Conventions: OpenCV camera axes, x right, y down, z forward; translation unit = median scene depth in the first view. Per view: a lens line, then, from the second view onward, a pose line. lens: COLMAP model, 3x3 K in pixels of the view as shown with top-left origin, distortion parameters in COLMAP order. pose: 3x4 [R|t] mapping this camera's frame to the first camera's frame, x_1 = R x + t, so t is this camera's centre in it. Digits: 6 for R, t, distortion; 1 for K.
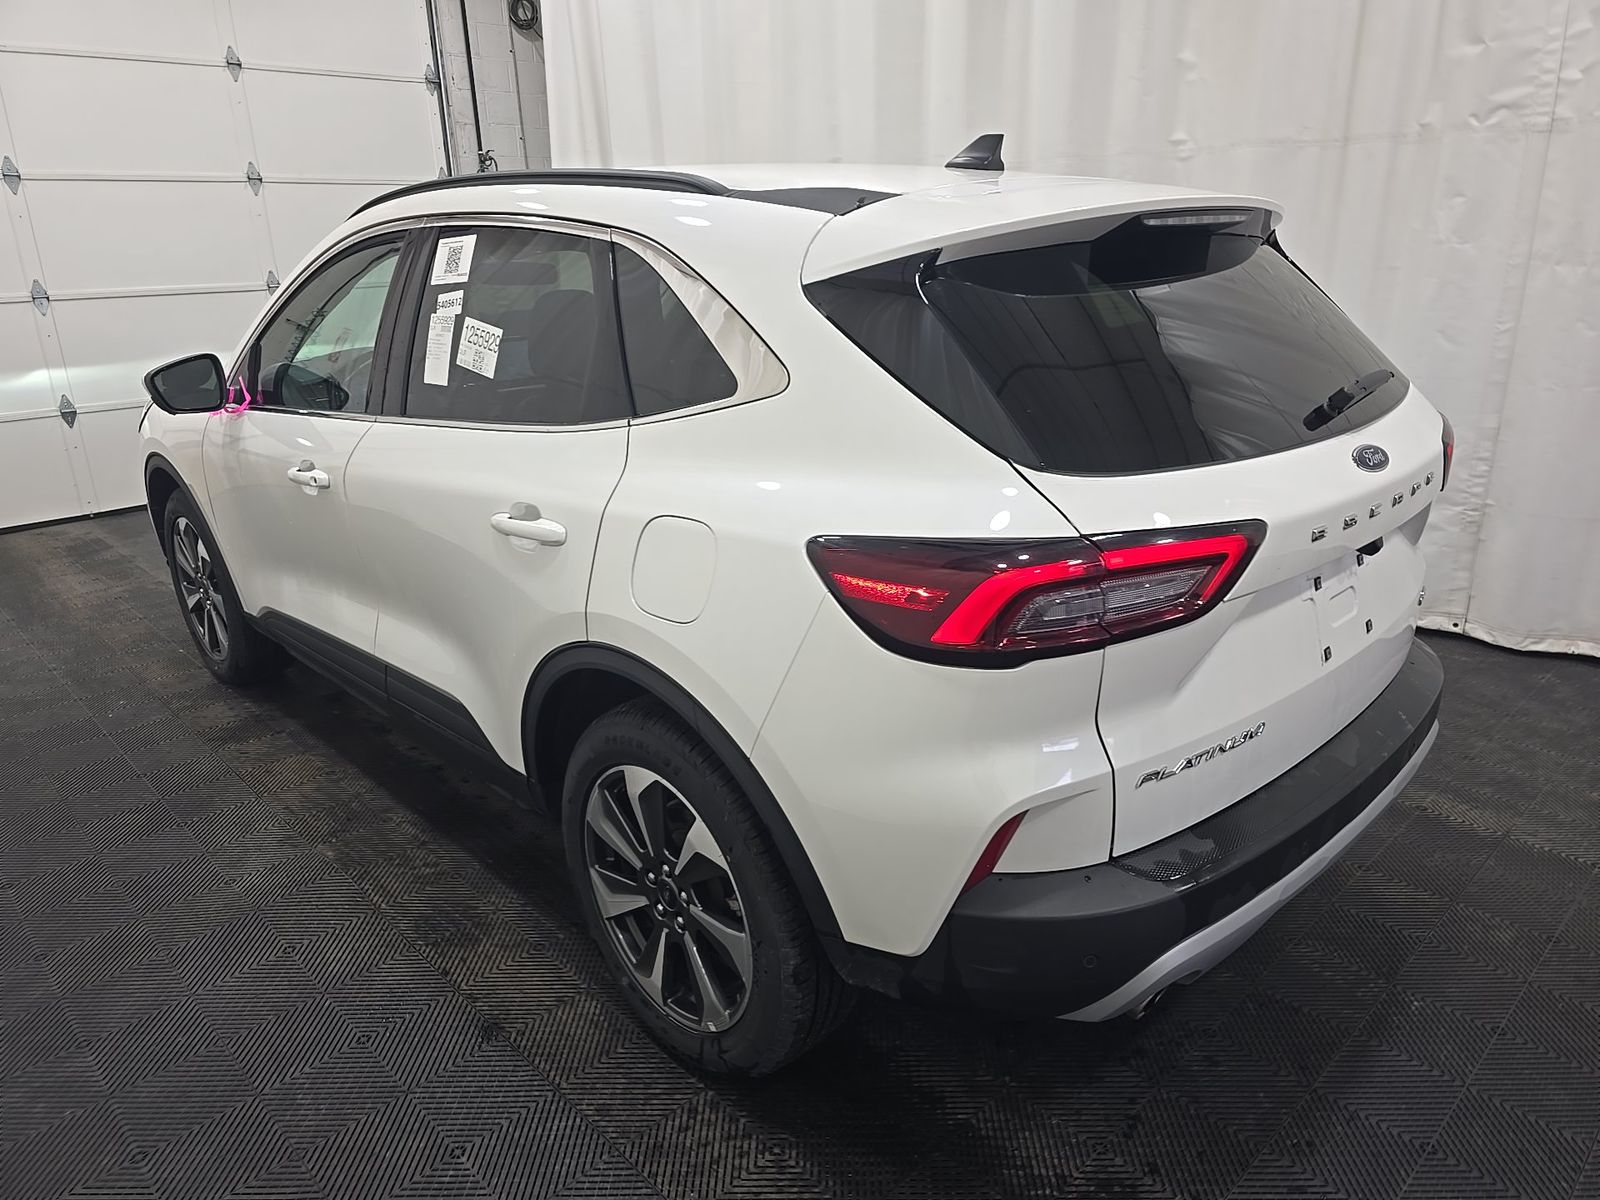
lens RADIAL K [[1065.6, 0, 800.0], [0, 1065.6, 600.0], [0, 0, 1]] dist [0.068931, -0.054830]
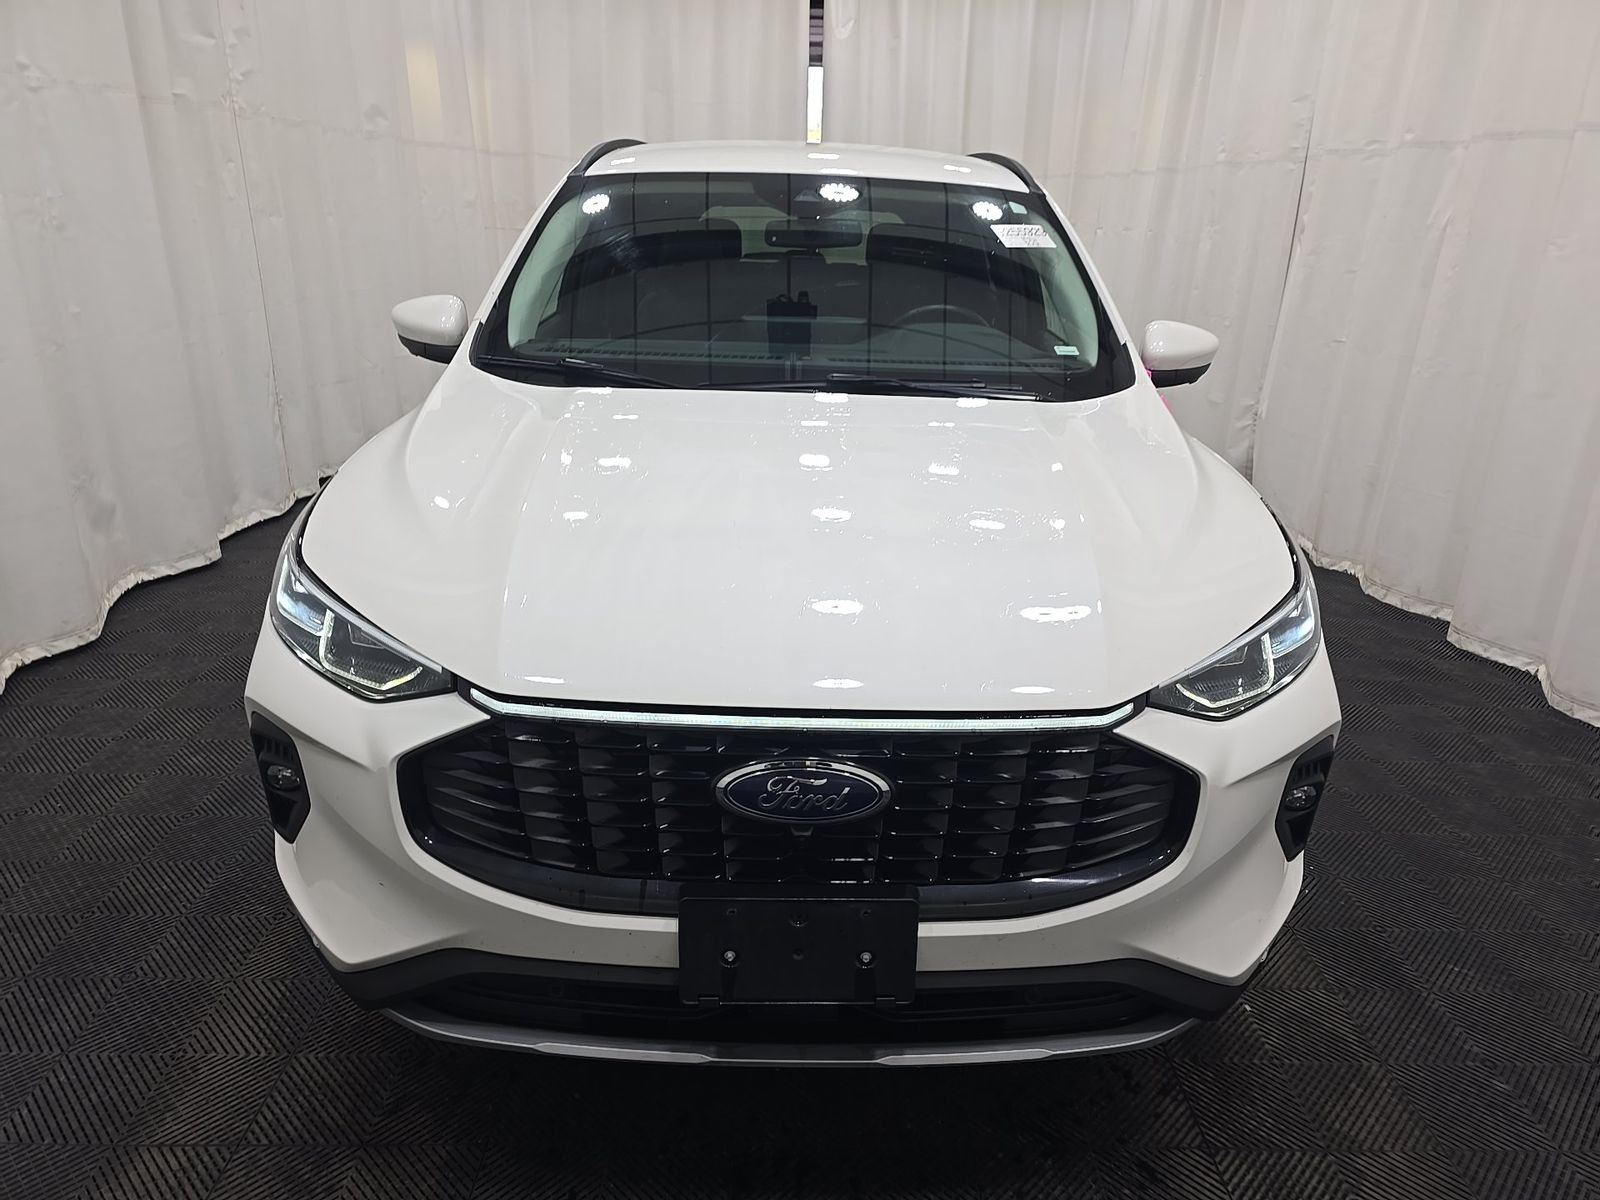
lens RADIAL K [[1065.6, 0, 800.0], [0, 1065.6, 600.0], [0, 0, 1]] dist [0.068931, -0.054830]
pose [[-0.717309, -0.241164, 0.653688, -0.876865], [0.212953, 0.817413, 0.535245, -0.529978], [-0.663415, 0.523141, -0.534981, 1.626332]]
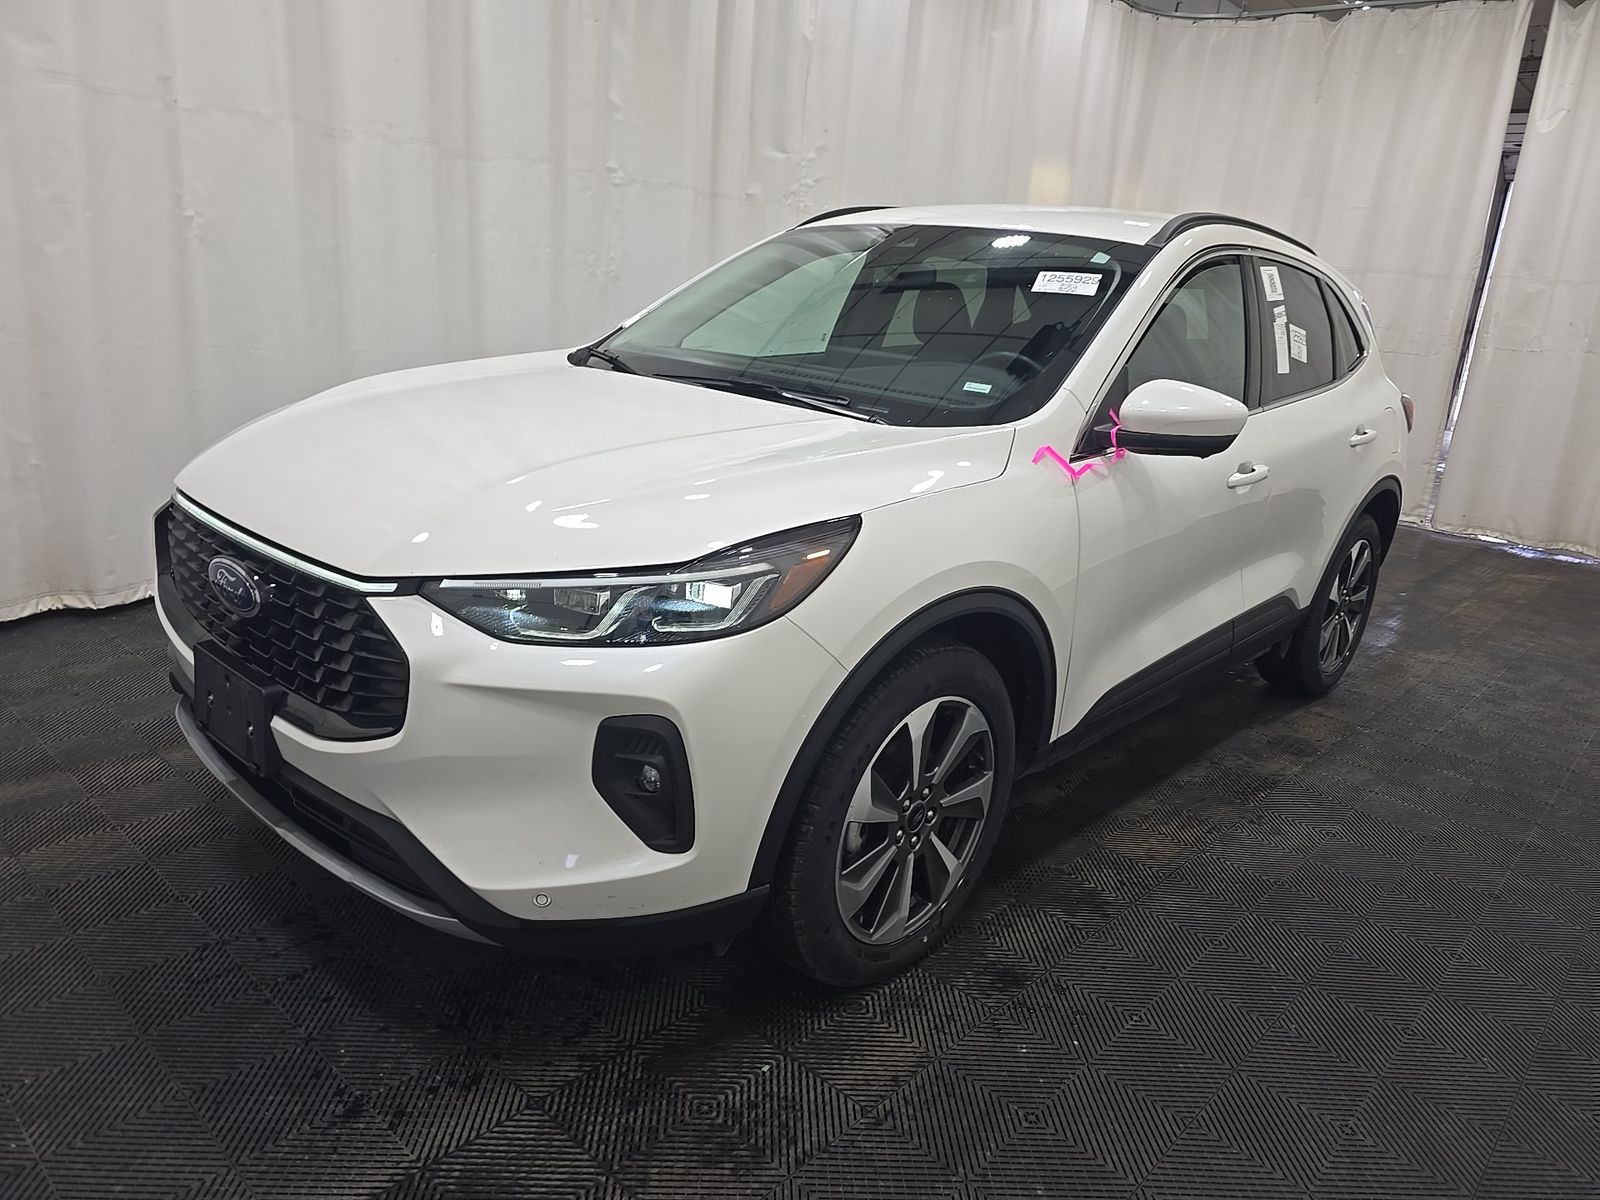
lens RADIAL K [[1054.5, 0, 836.1], [0, 1054.5, 598.5], [0, 0, 1]] dist [0.006945, 0.000928]
pose [[-0.064271, -0.268023, 0.961266, -1.181135], [0.251371, 0.927850, 0.275513, -0.315357], [-0.965754, 0.259342, 0.007740, 1.134767]]
